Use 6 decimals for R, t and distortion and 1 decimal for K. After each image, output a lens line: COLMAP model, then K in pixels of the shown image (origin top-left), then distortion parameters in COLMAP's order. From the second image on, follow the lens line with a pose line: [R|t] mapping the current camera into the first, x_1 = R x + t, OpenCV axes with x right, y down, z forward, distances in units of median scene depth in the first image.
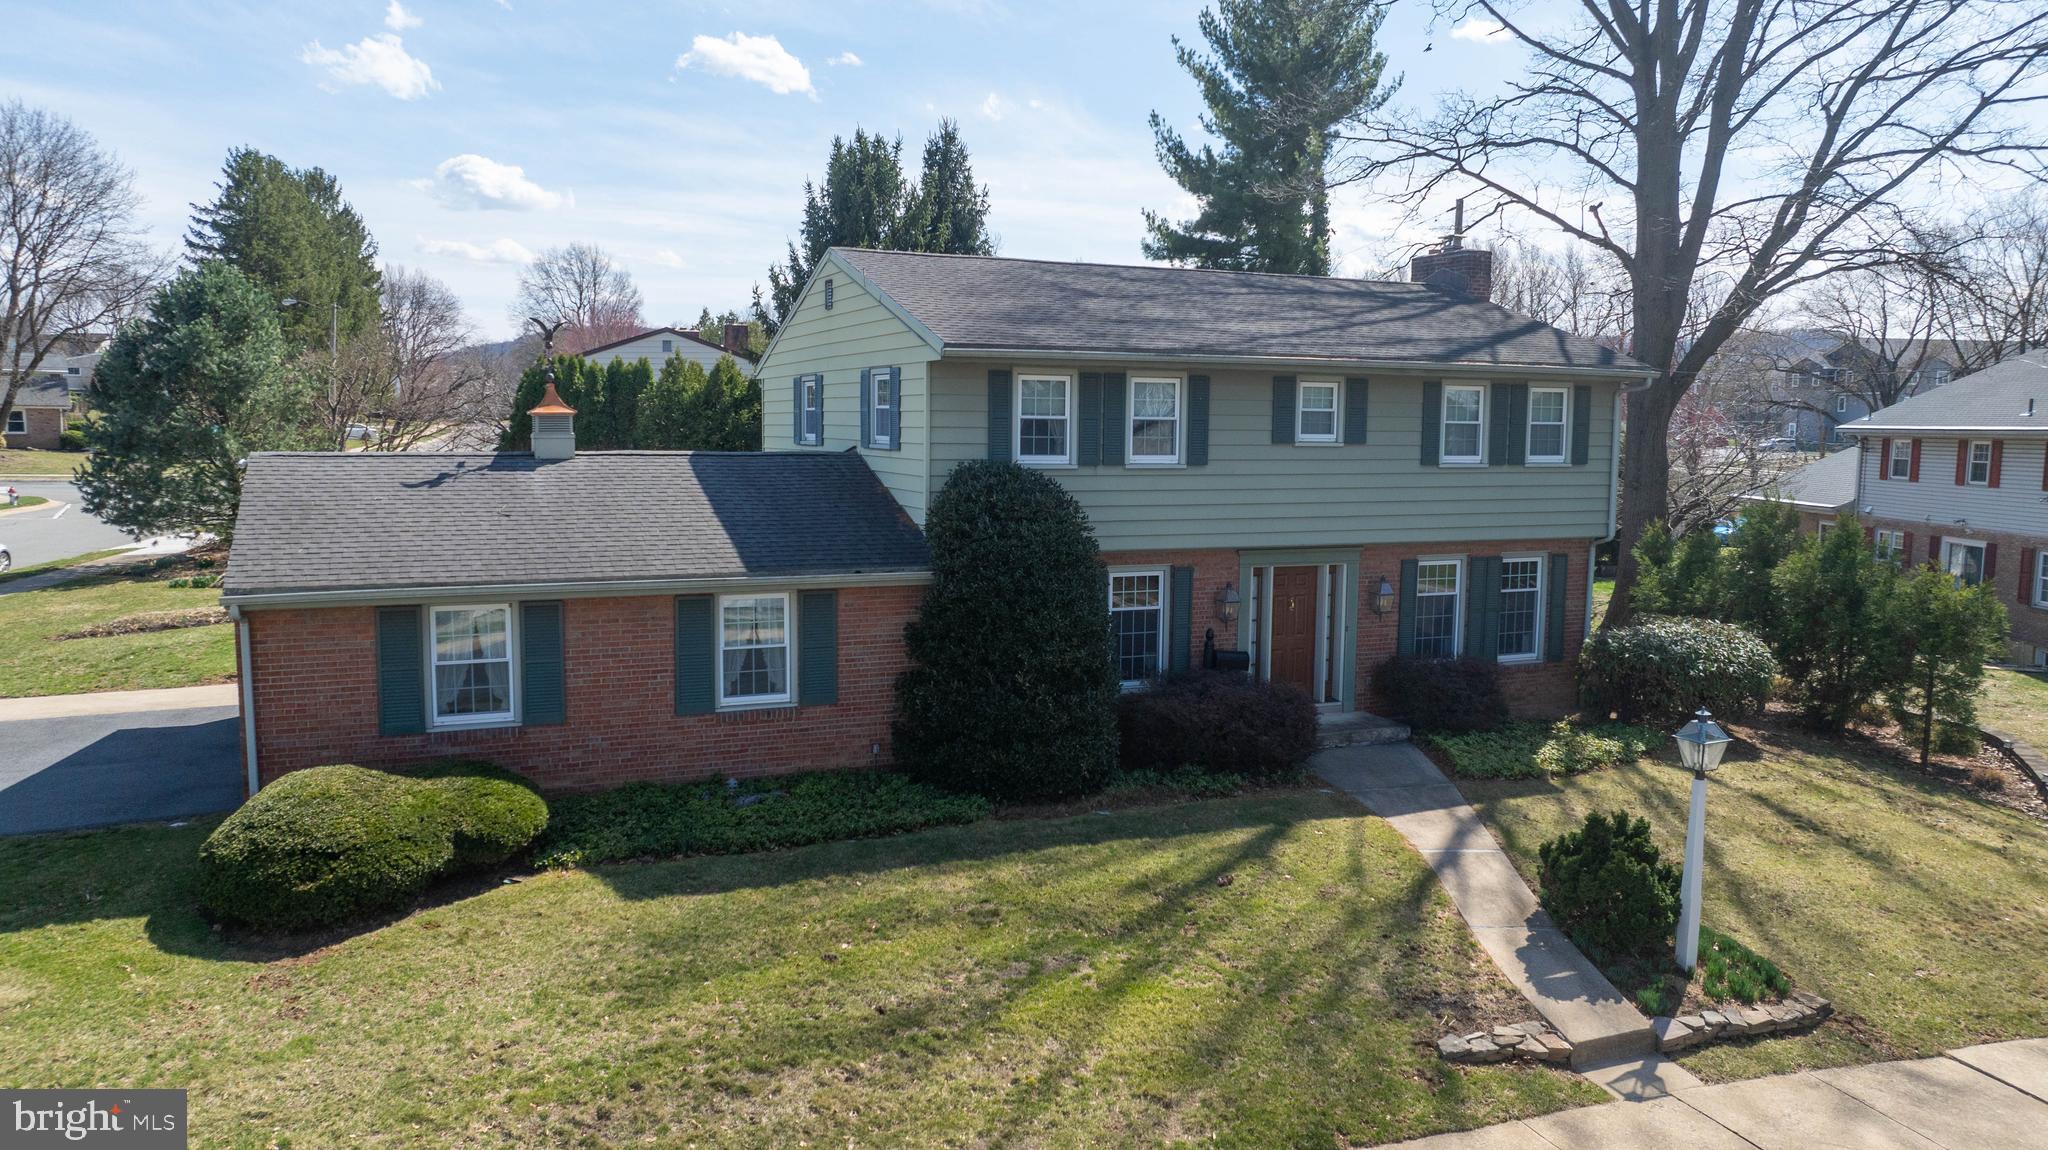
lens RADIAL K [[1444.8, 0, 1026.1], [0, 1444.8, 579.5], [0, 0, 1]] dist [-0.018469, -0.002683]
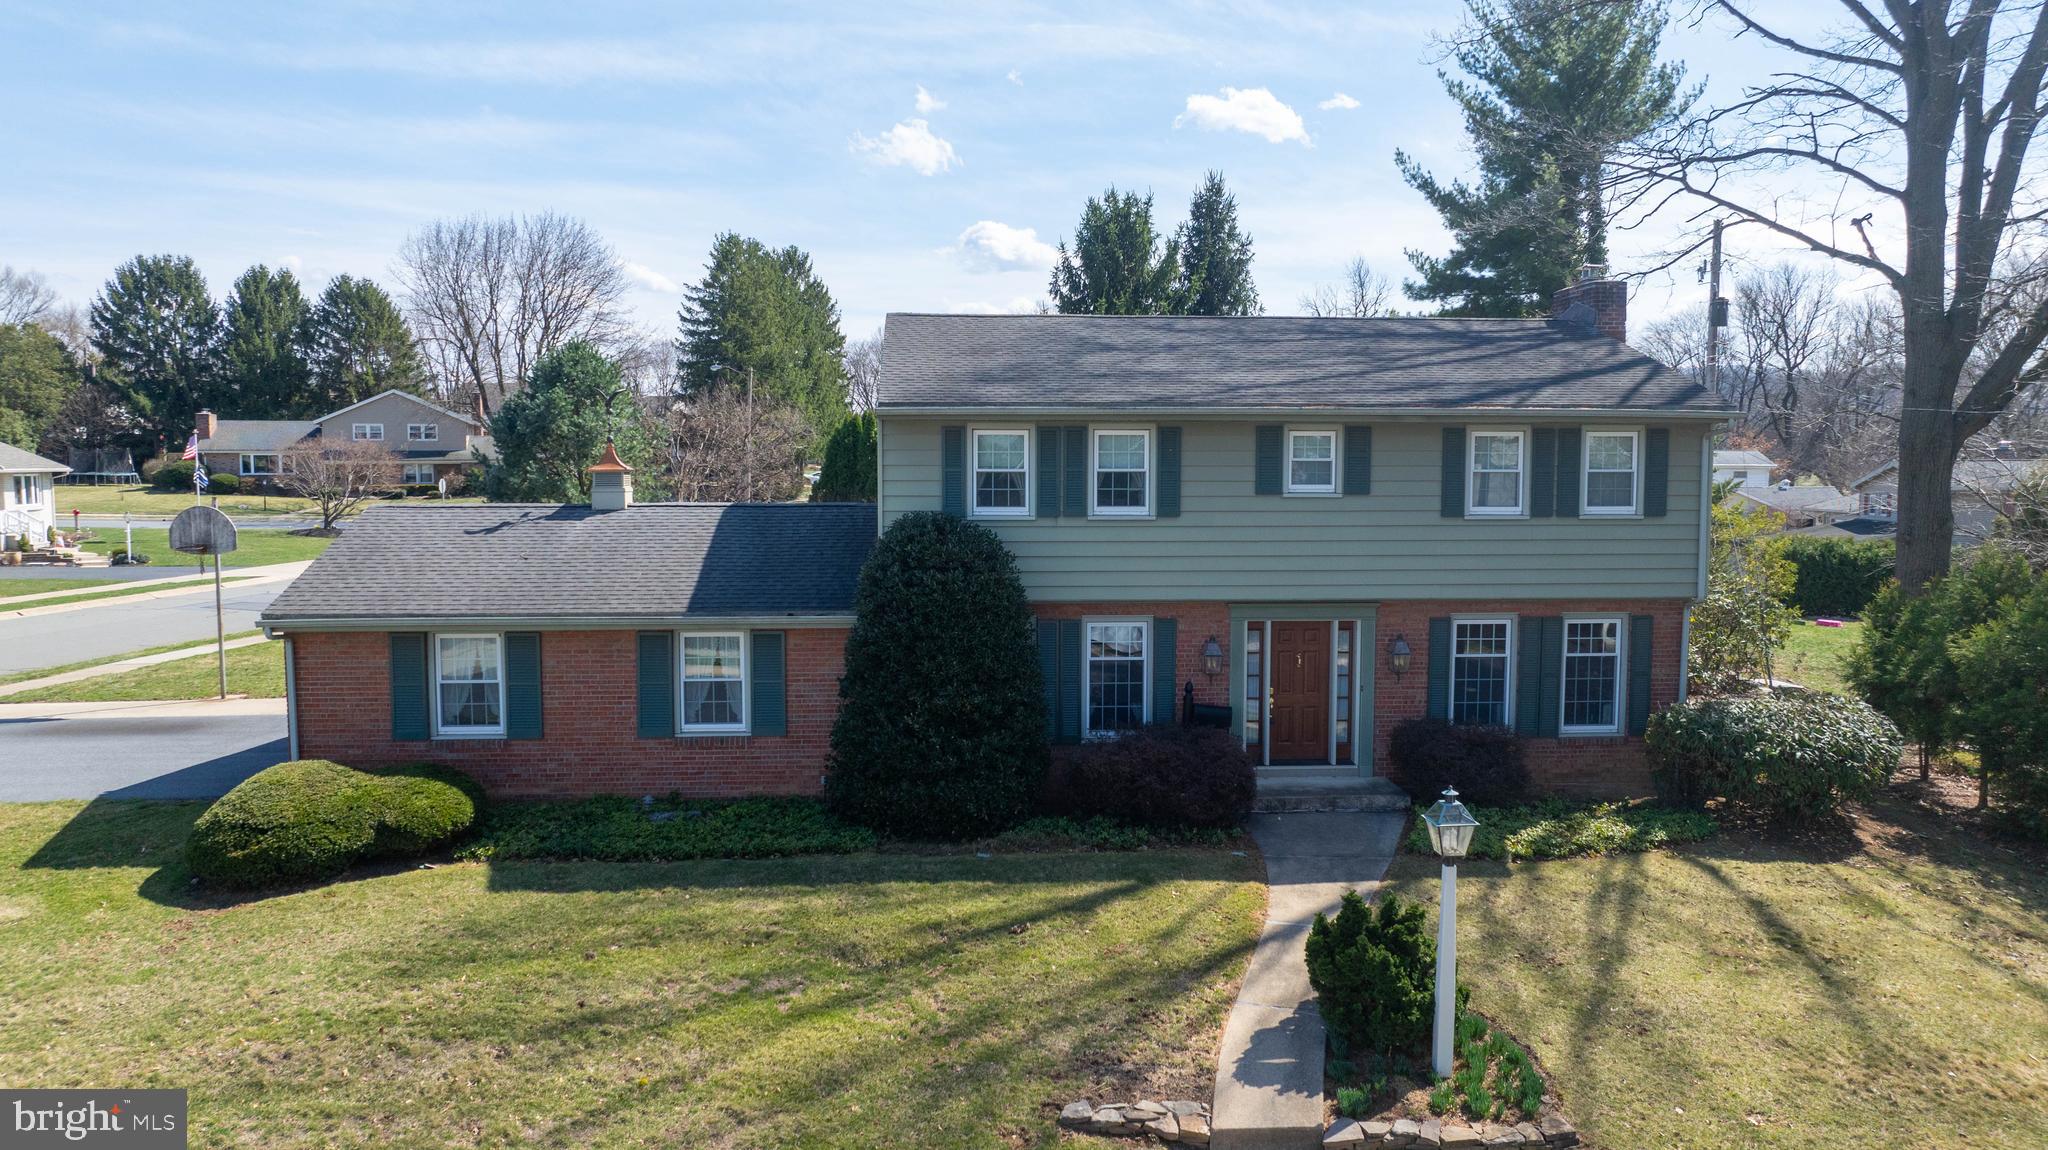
lens RADIAL K [[1426.4, 0, 952.5], [0, 1426.4, 574.6], [0, 0, 1]] dist [-0.035595, 0.031360]
pose [[0.939922, 0.016508, -0.340991, 0.365314], [-0.028018, 0.999191, -0.028856, -0.007904], [0.340239, 0.036677, 0.939624, 0.032984]]
